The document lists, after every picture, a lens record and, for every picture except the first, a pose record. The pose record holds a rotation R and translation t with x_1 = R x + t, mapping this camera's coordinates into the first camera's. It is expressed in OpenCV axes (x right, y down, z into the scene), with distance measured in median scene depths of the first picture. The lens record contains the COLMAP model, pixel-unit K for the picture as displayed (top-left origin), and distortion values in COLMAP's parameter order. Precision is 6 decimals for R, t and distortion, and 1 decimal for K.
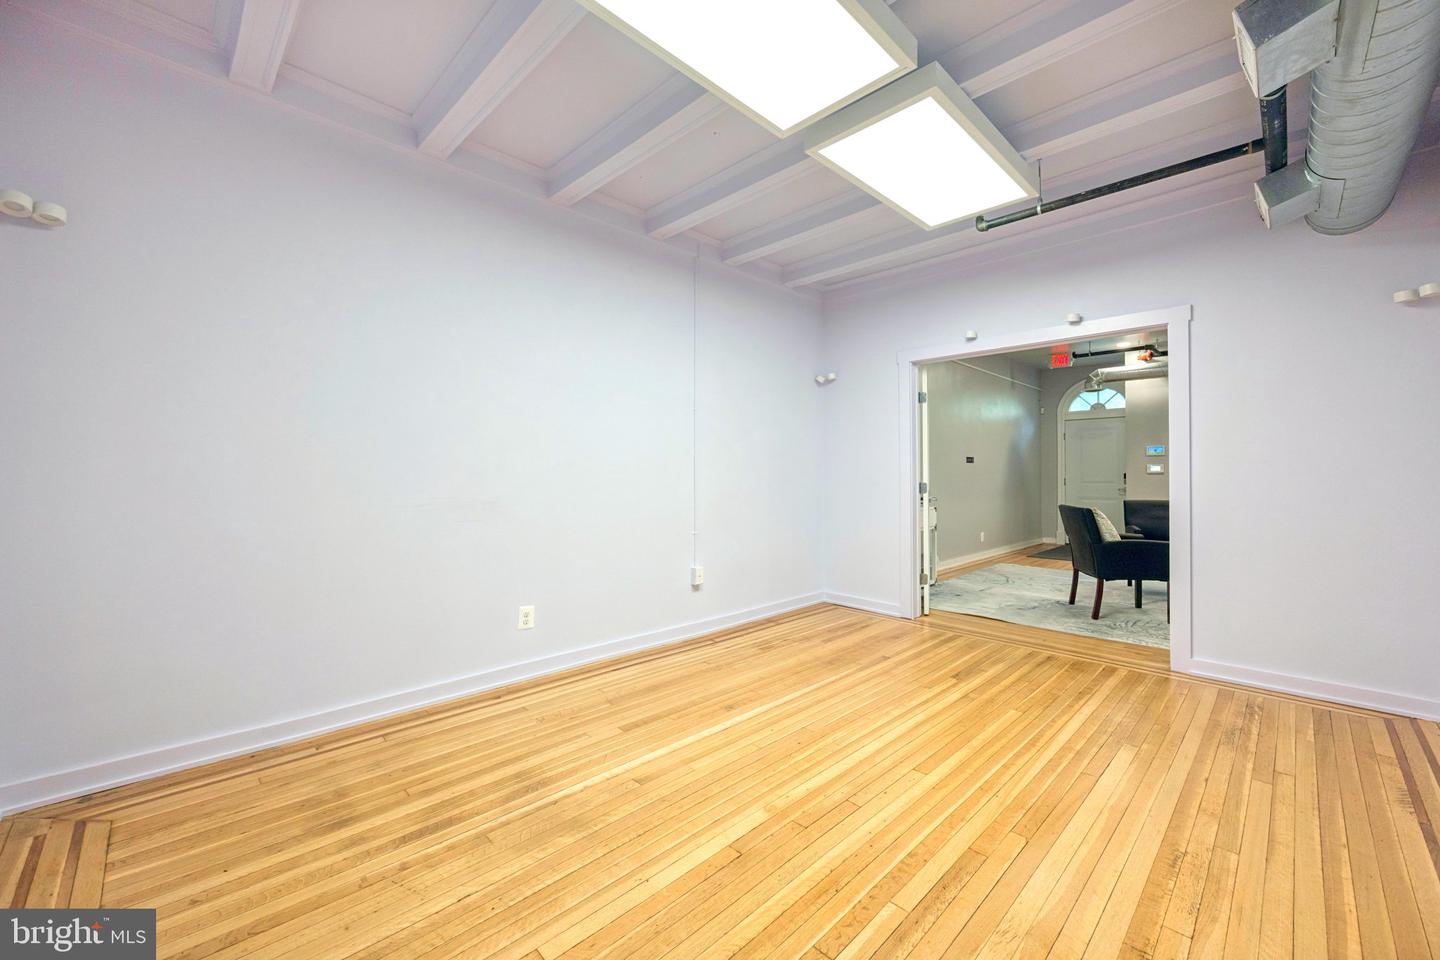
lens RADIAL K [[567.0, 0, 722.4], [0, 567.0, 472.4], [0, 0, 1]] dist [-0.000657, 0.000039]
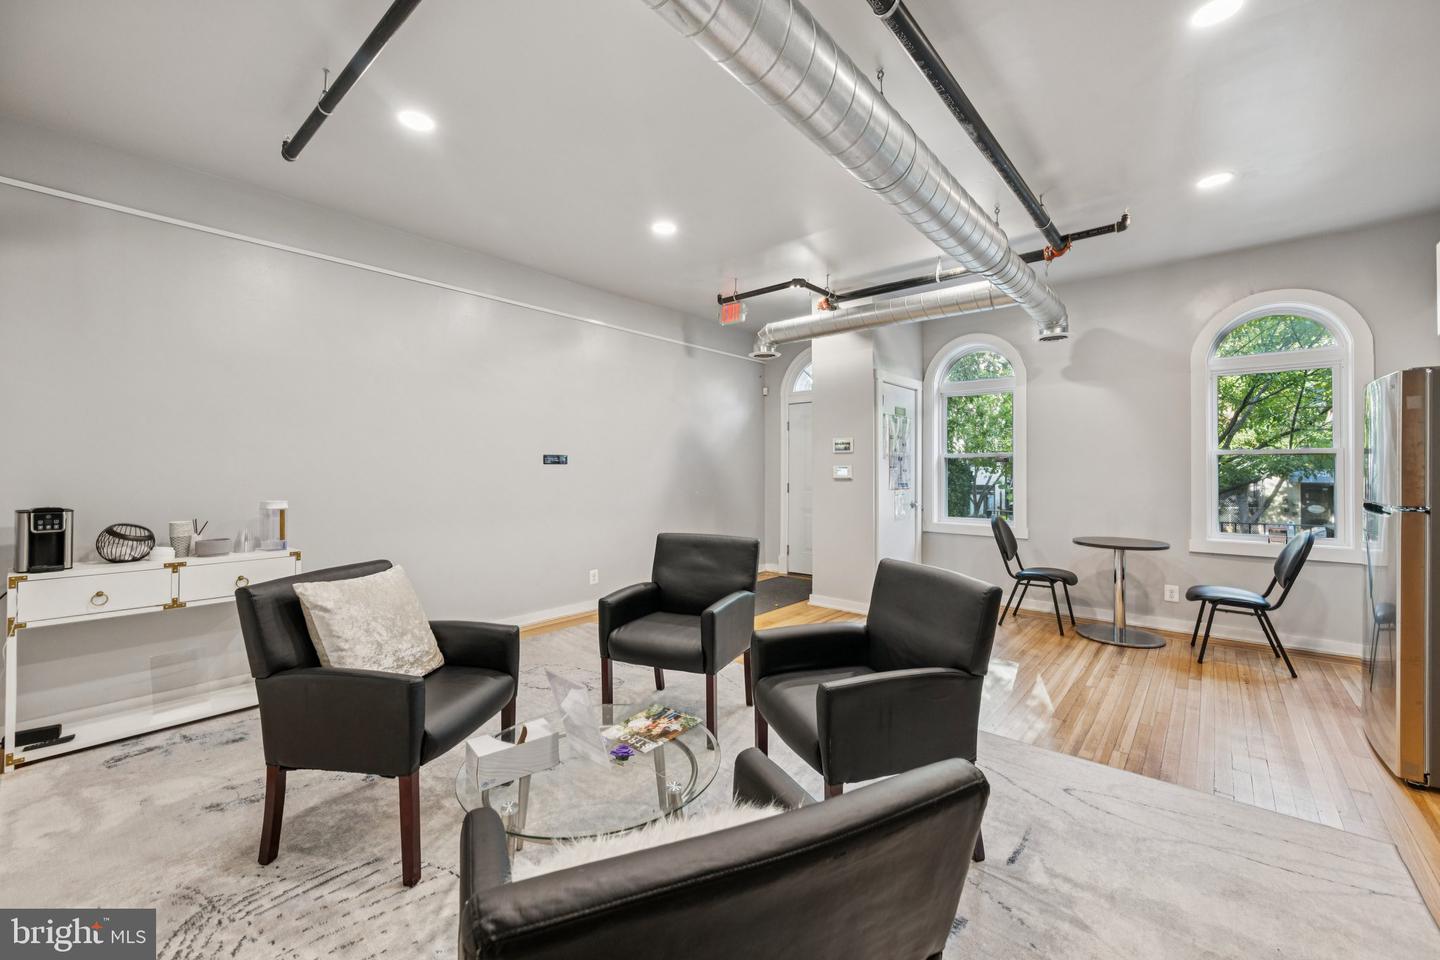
lens RADIAL K [[567.0, 0, 725.0], [0, 567.0, 467.6], [0, 0, 1]] dist [-0.000657, 0.000039]
pose [[0.996304, 0.000114, 0.085893, 0.553148], [-0.000306, 0.999997, 0.002229, -0.013560], [-0.085893, -0.002247, 0.996302, 0.333246]]
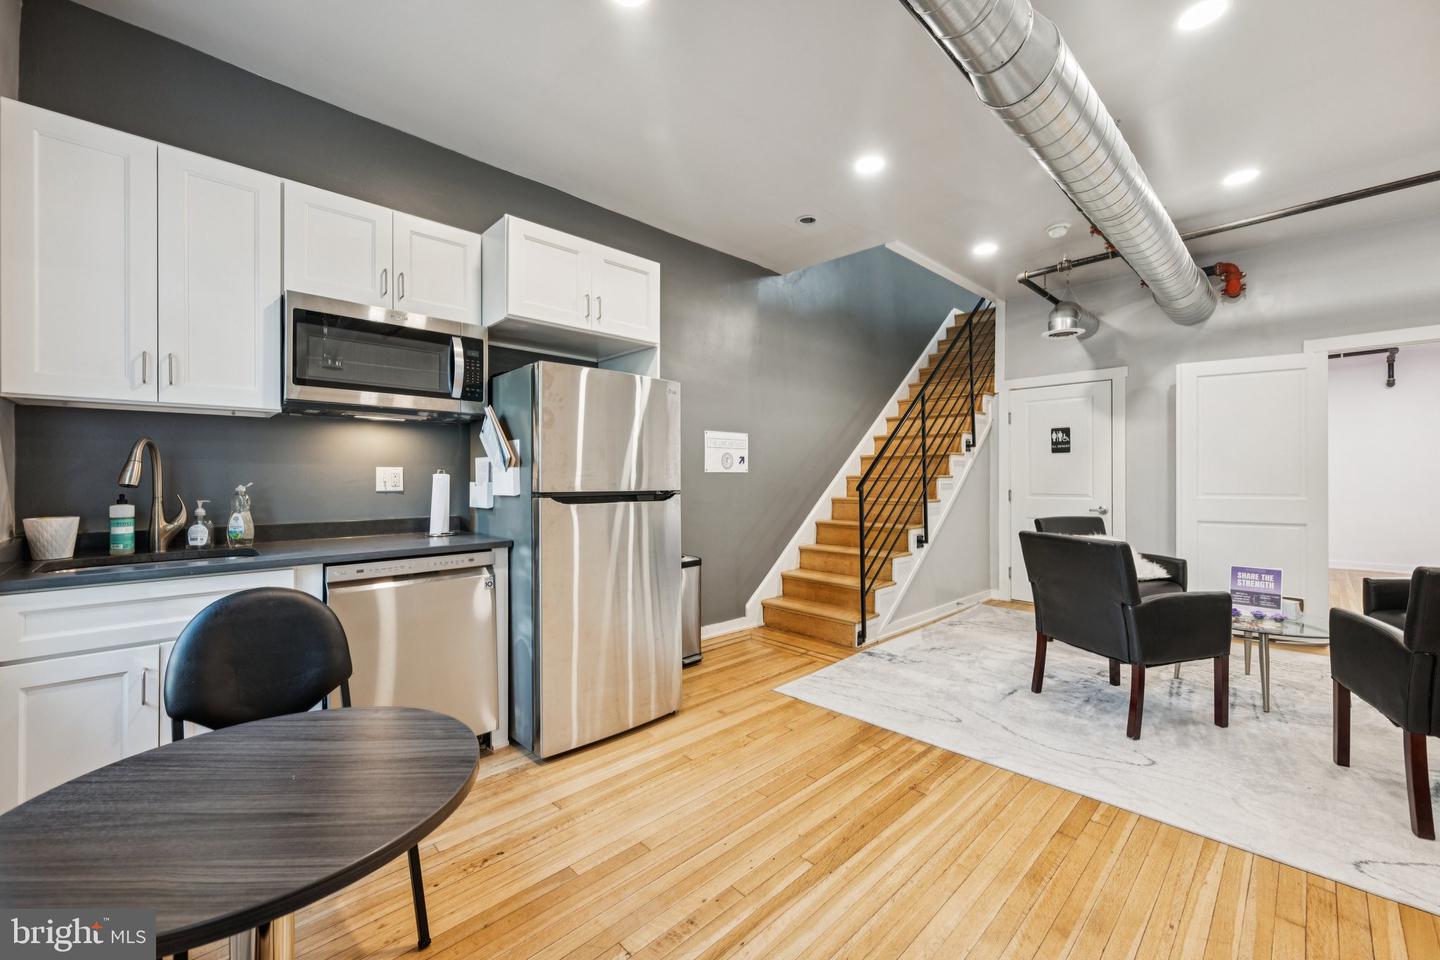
lens RADIAL K [[567.0, 0, 722.7], [0, 567.0, 479.3], [0, 0, 1]] dist [-0.000657, 0.000039]
pose [[-0.999958, 0.003496, 0.008505, 0.896357], [0.003464, 0.999987, -0.003783, 0.001614], [-0.008518, -0.003753, -0.999957, 0.962541]]
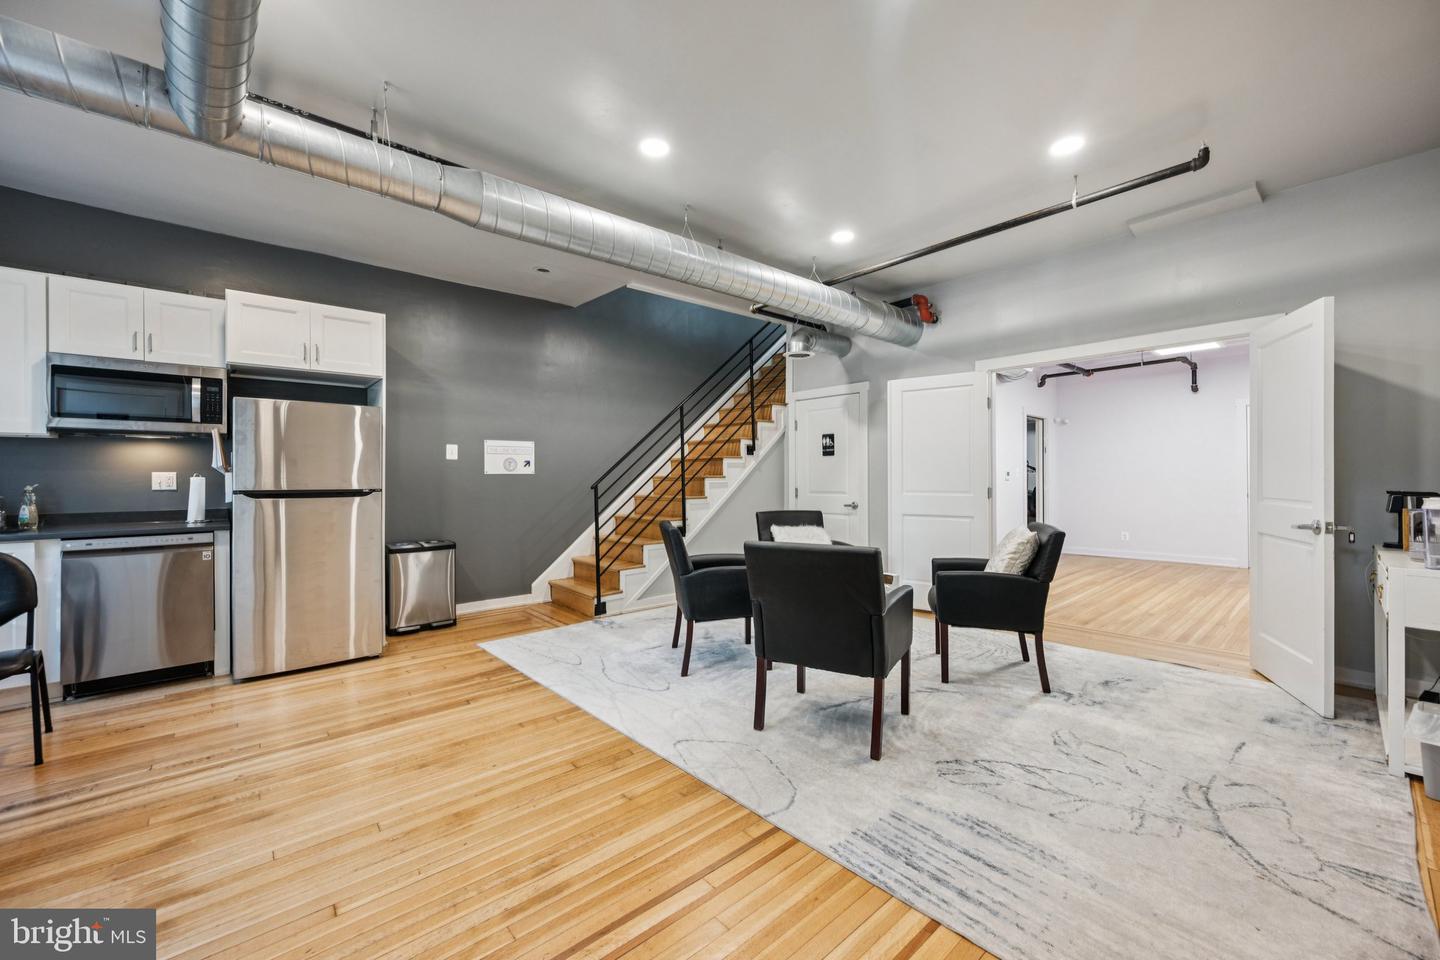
lens RADIAL K [[567.0, 0, 724.5], [0, 567.0, 478.3], [0, 0, 1]] dist [-0.000657, 0.000039]
pose [[-0.998401, 0.005317, 0.056272, 0.606032], [0.005173, 0.999983, -0.002707, 0.001058], [-0.056286, -0.002412, -0.998412, 1.064096]]
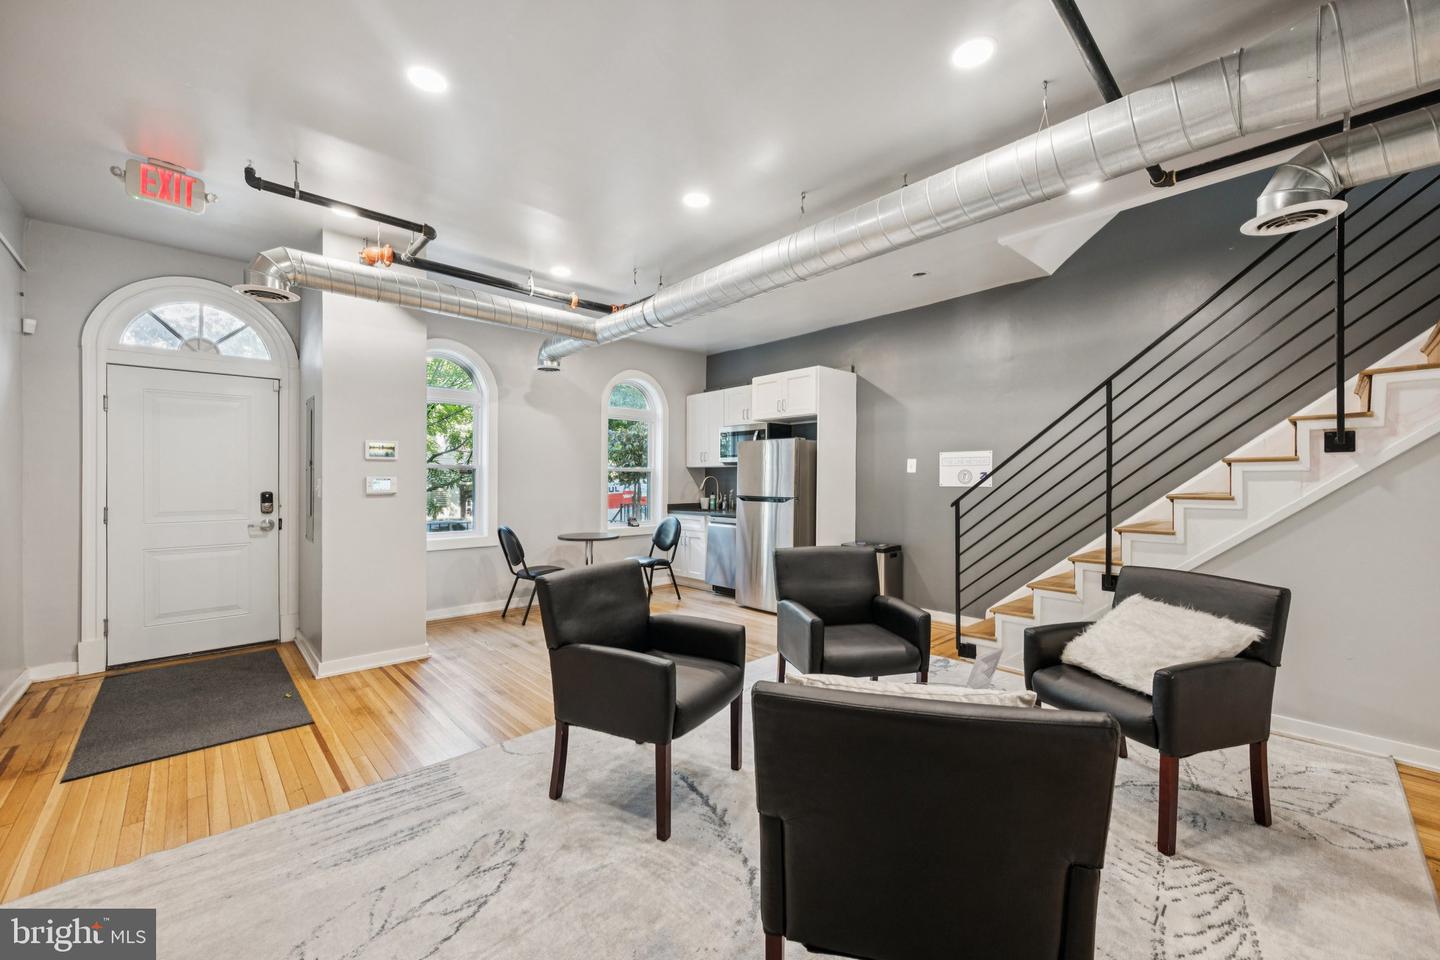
lens RADIAL K [[567.0, 0, 720.5], [0, 567.0, 484.3], [0, 0, 1]] dist [-0.000657, 0.000039]
pose [[0.025503, -0.008043, 0.999642, 0.255353], [-0.005436, 0.999952, 0.008184, -0.013436], [-0.999660, -0.005643, 0.025458, 0.665439]]
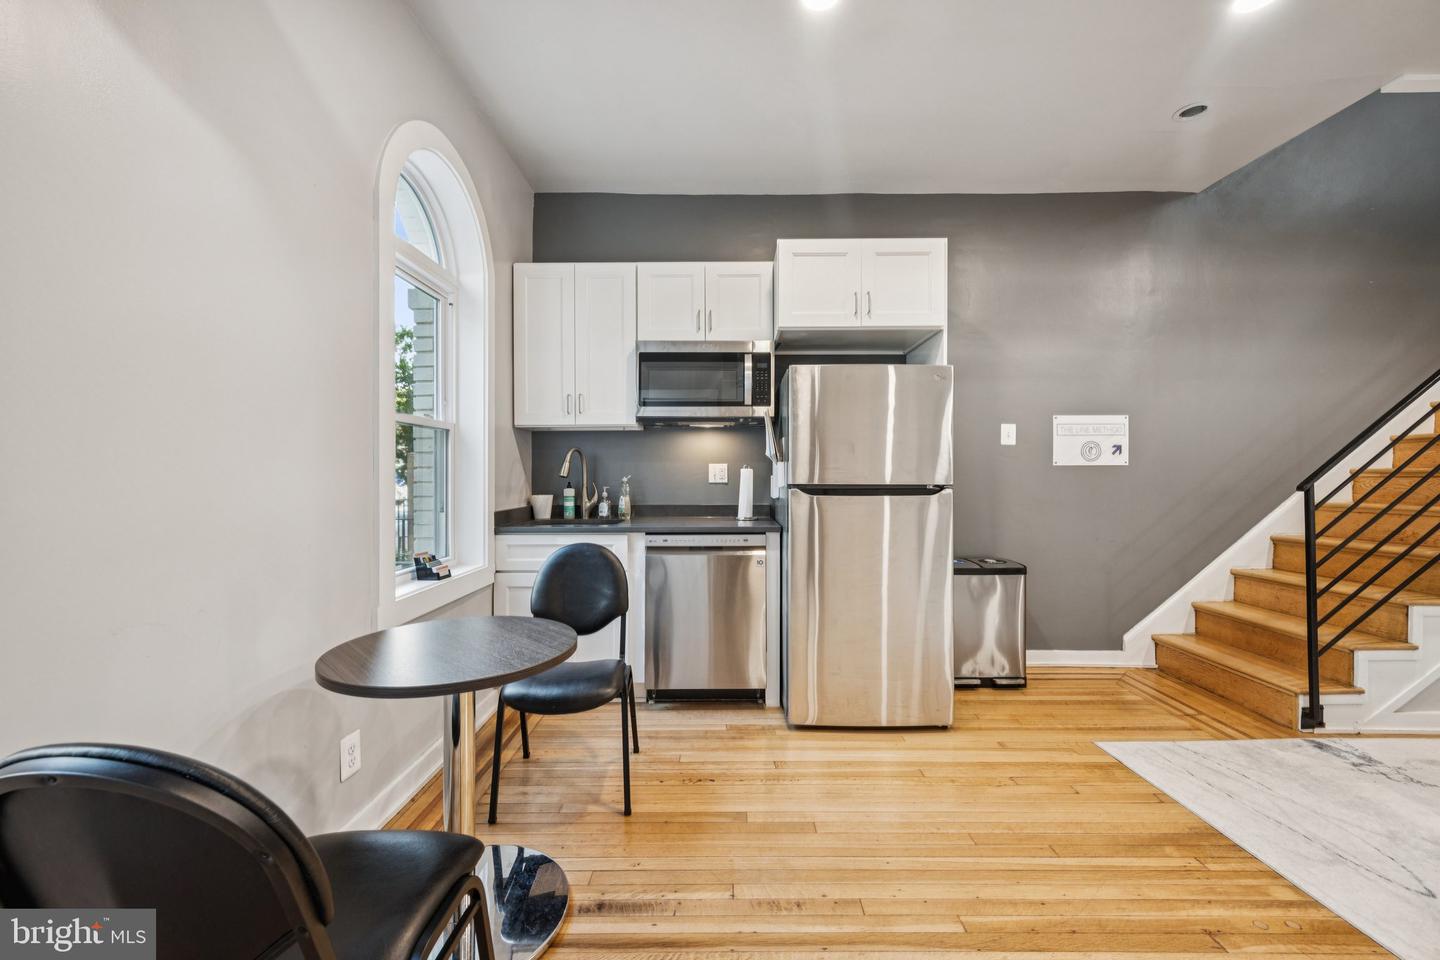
lens RADIAL K [[567.0, 0, 723.5], [0, 567.0, 479.2], [0, 0, 1]] dist [-0.000657, 0.000039]
pose [[-0.710227, -0.000490, 0.703972, 0.788488], [-0.001912, 0.999997, -0.001233, 0.004742], [-0.703970, -0.002222, -0.710226, 0.926549]]
